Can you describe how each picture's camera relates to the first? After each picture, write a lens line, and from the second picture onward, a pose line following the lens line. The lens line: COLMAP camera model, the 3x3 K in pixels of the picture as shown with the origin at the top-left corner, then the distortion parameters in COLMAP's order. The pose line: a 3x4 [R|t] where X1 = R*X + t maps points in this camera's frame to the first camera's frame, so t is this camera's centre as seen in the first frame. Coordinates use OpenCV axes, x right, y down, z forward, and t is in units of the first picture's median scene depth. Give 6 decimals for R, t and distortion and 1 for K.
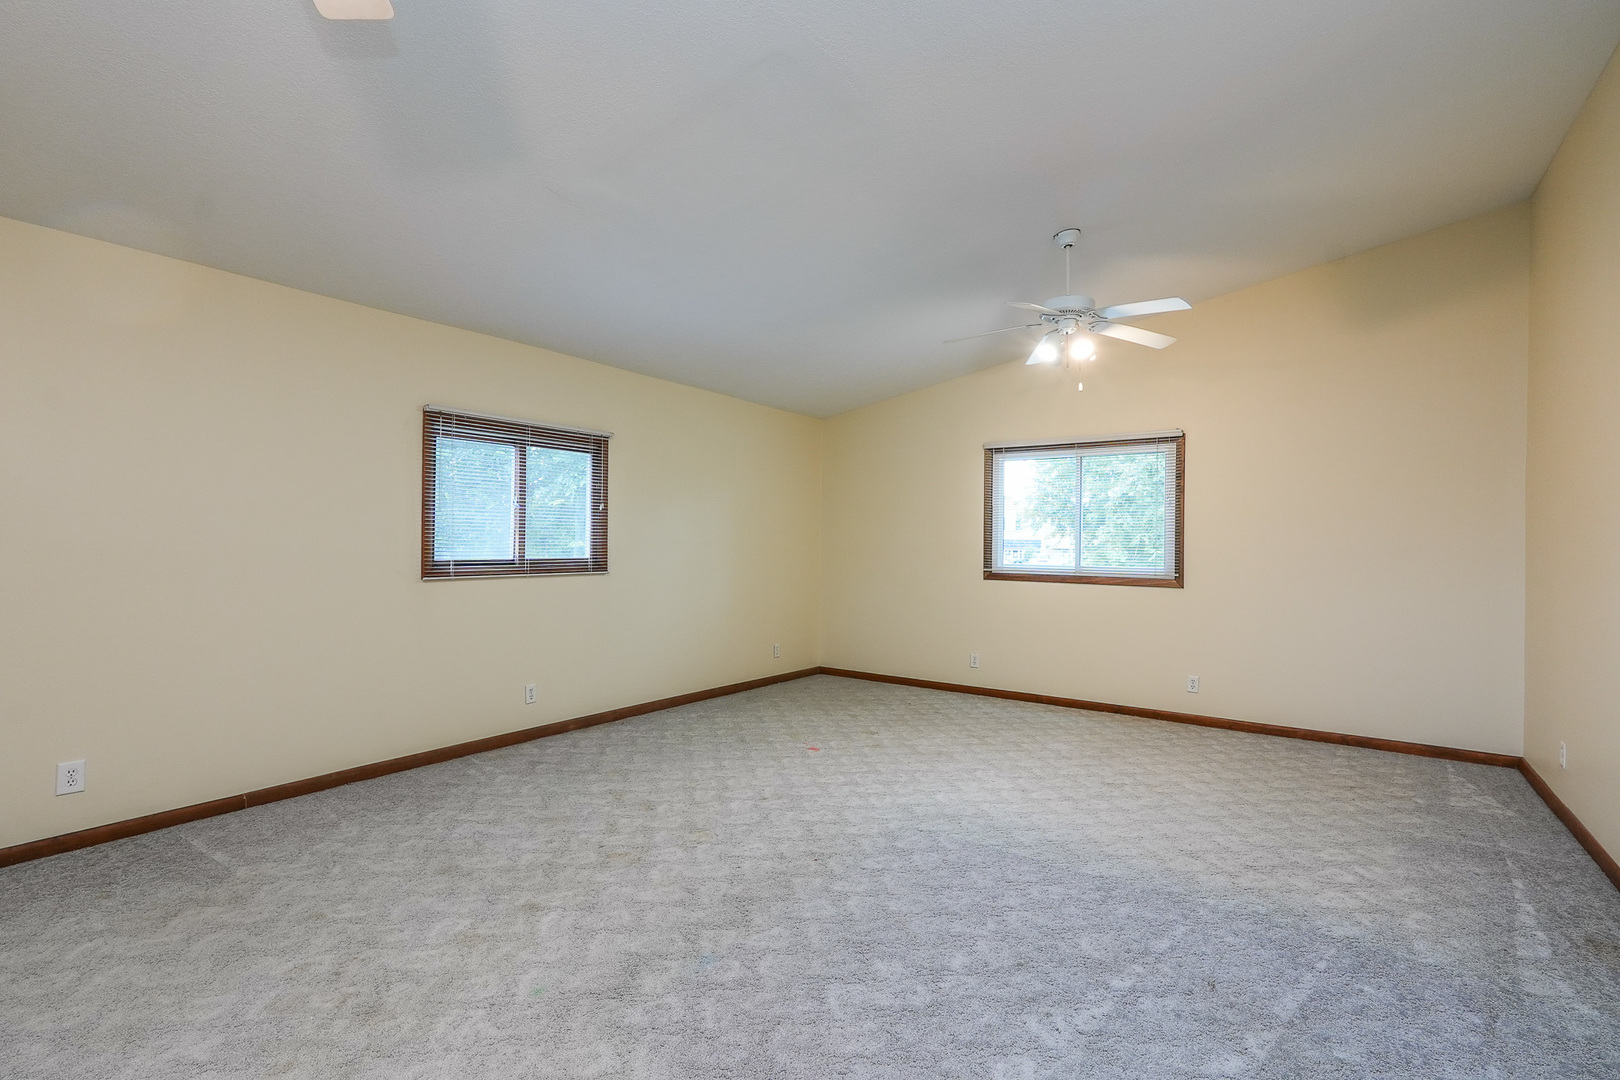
lens RADIAL K [[739.9, 0, 805.2], [0, 739.9, 537.4], [0, 0, 1]] dist [-0.020473, 0.009330]
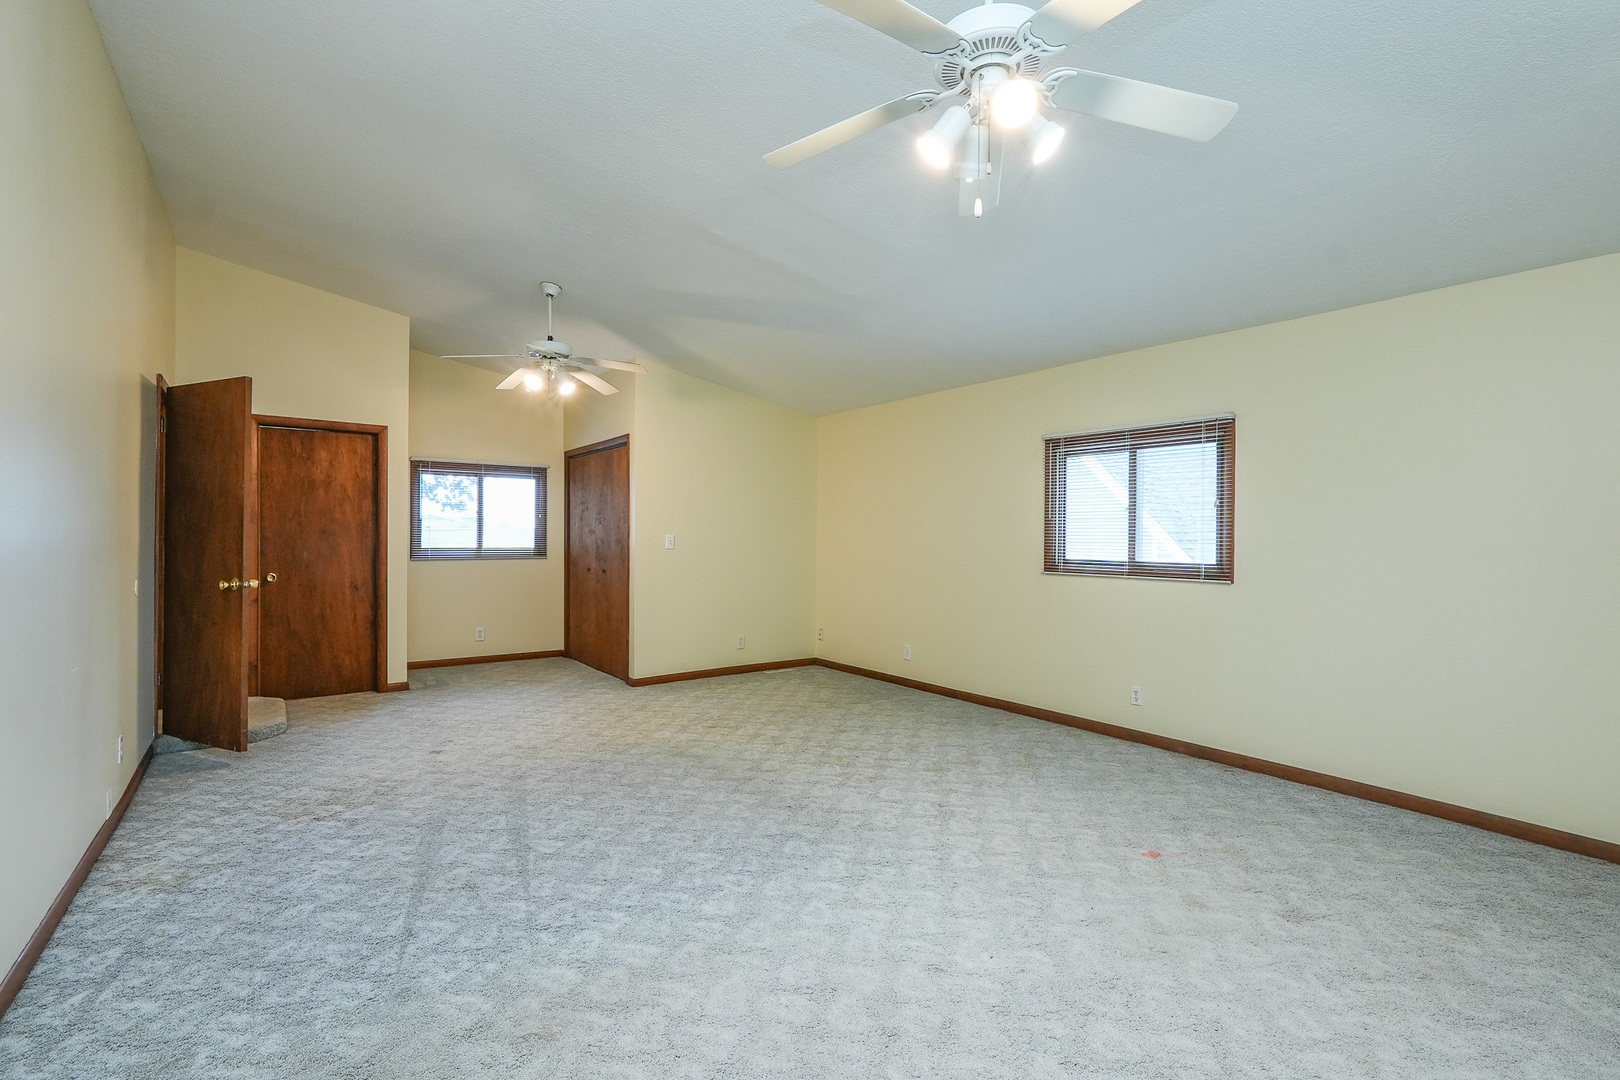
lens RADIAL K [[739.9, 0, 801.5], [0, 739.9, 542.2], [0, 0, 1]] dist [-0.020473, 0.009330]
pose [[-0.317116, -0.002638, -0.948383, 0.818338], [-0.006011, 0.999982, -0.000772, 0.007305], [0.948368, 0.005456, -0.317126, 1.000196]]
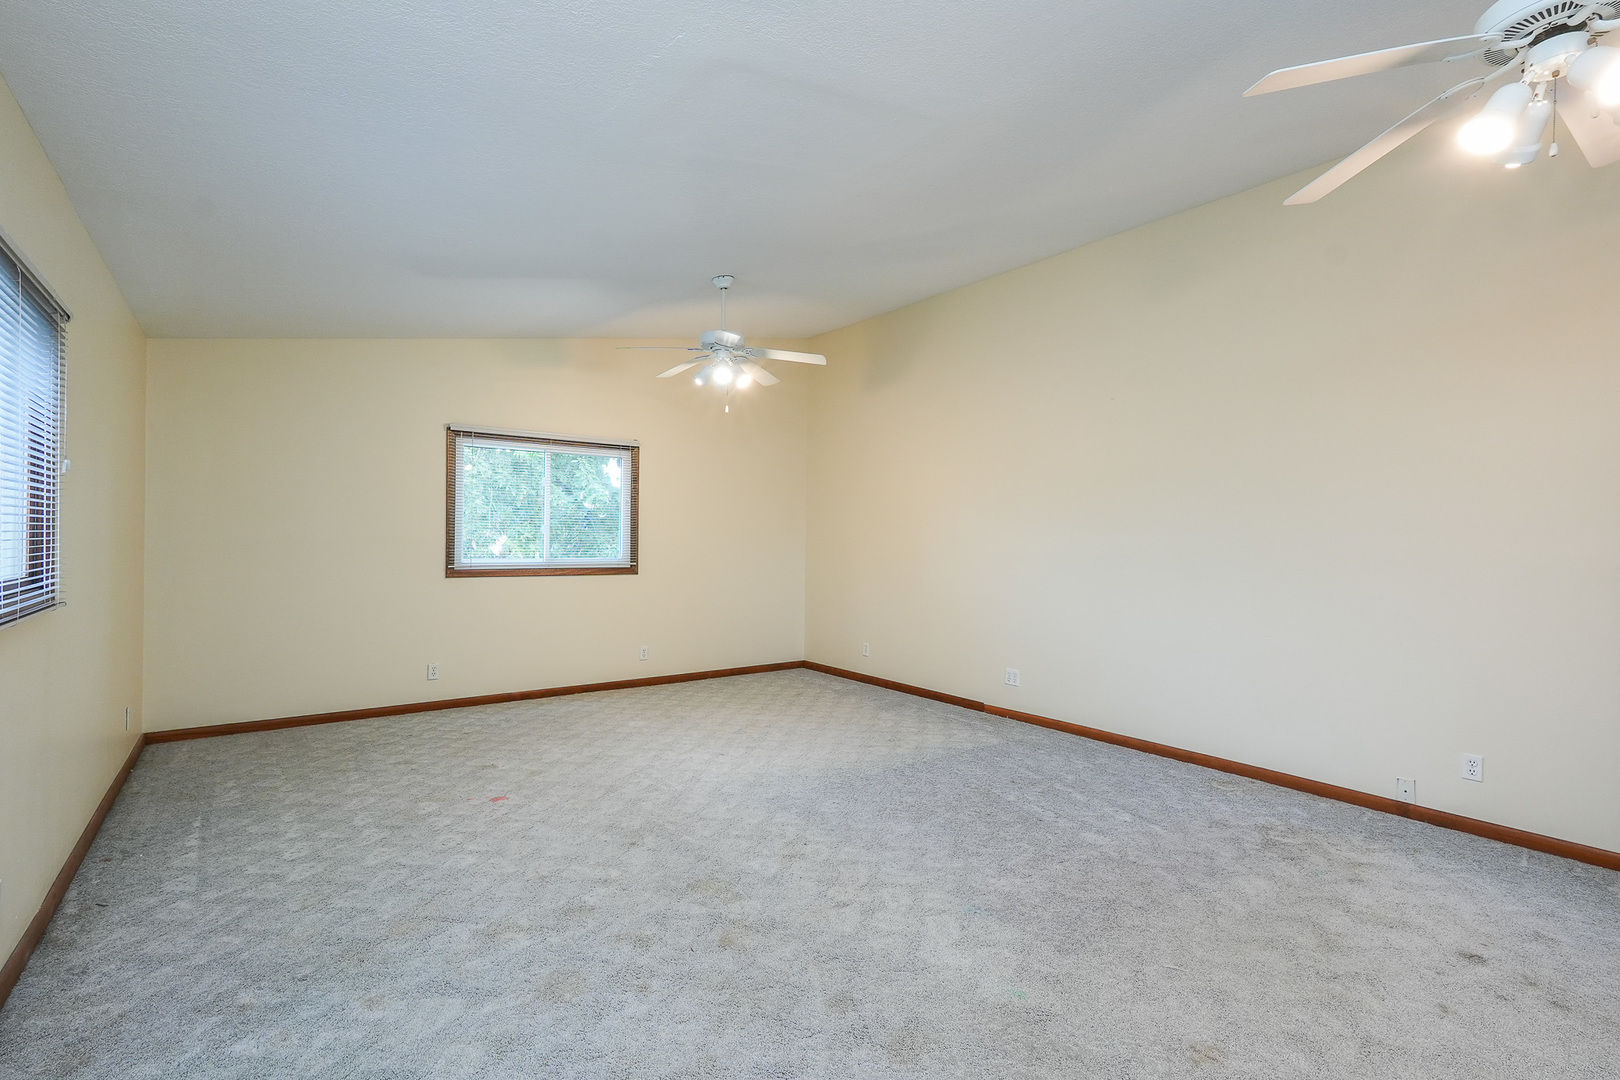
lens RADIAL K [[739.9, 0, 805.6], [0, 739.9, 542.0], [0, 0, 1]] dist [-0.020473, 0.009330]
pose [[0.295101, -0.009371, 0.955420, -0.708305], [-0.013989, 0.999802, 0.014128, -0.006212], [-0.955364, -0.017534, 0.294912, 0.499641]]
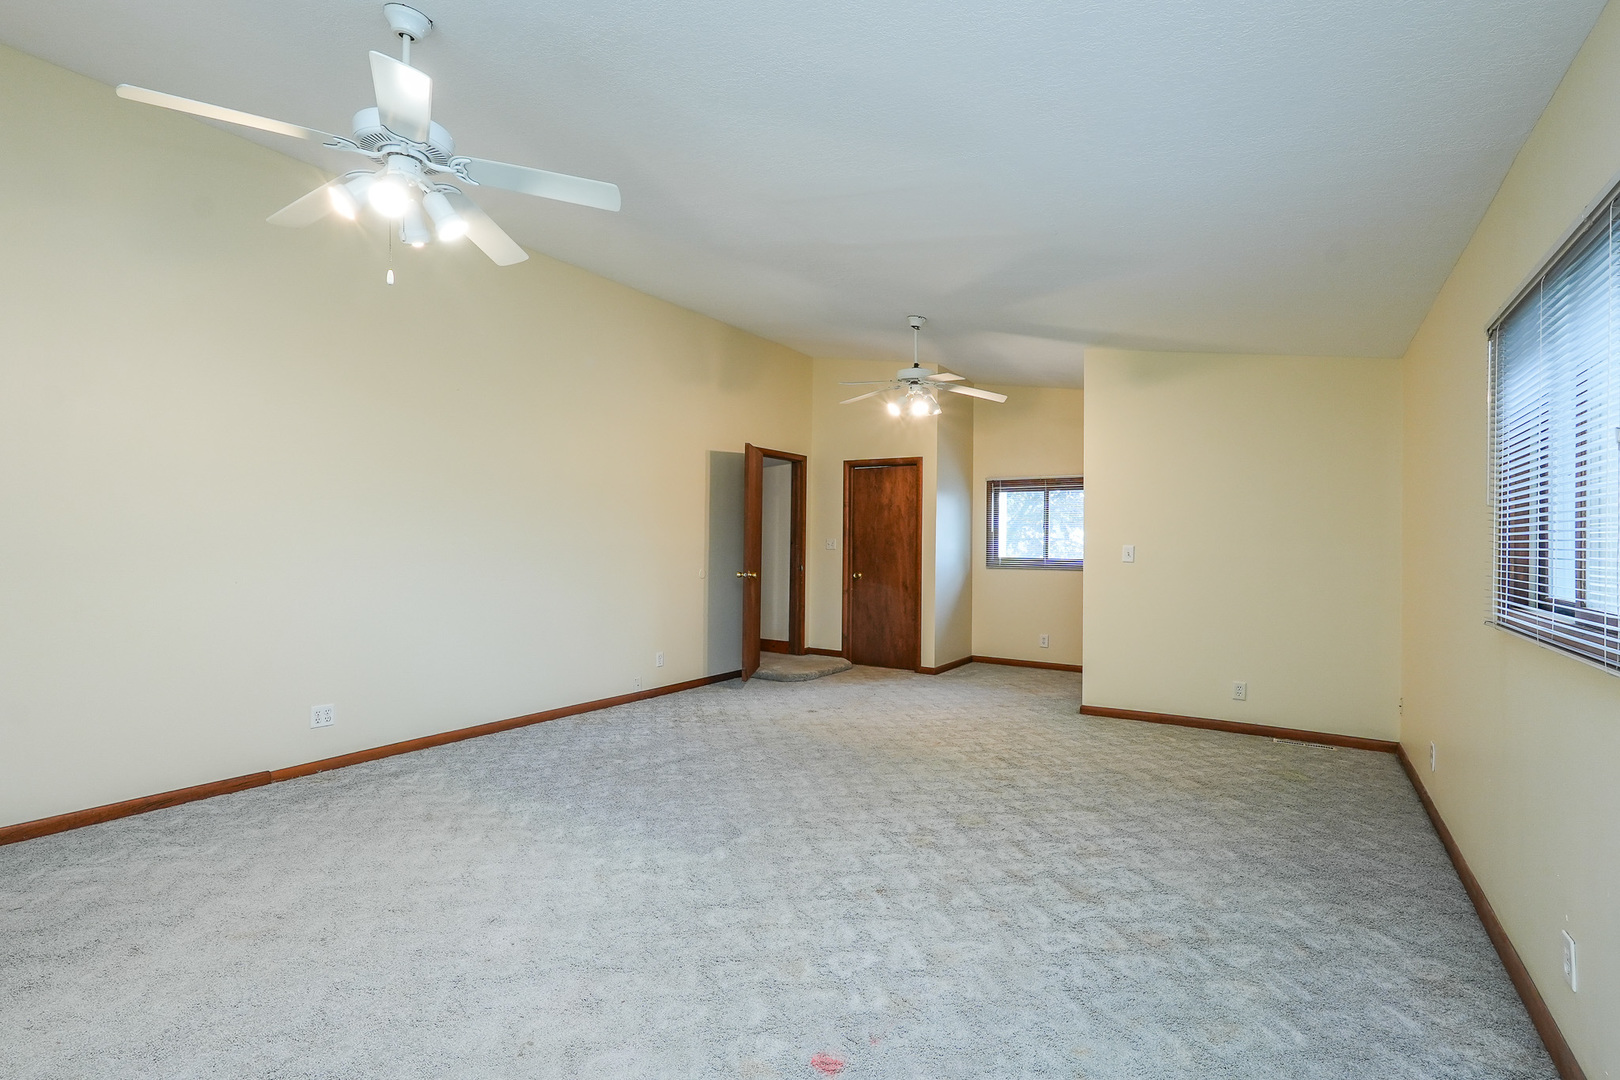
lens RADIAL K [[739.9, 0, 811.5], [0, 739.9, 531.6], [0, 0, 1]] dist [-0.020473, 0.009330]
pose [[-0.998686, -0.022831, -0.045887, 0.049224], [-0.021885, 0.999540, -0.021019, 0.007298], [0.046346, -0.019987, -0.998725, 1.545107]]
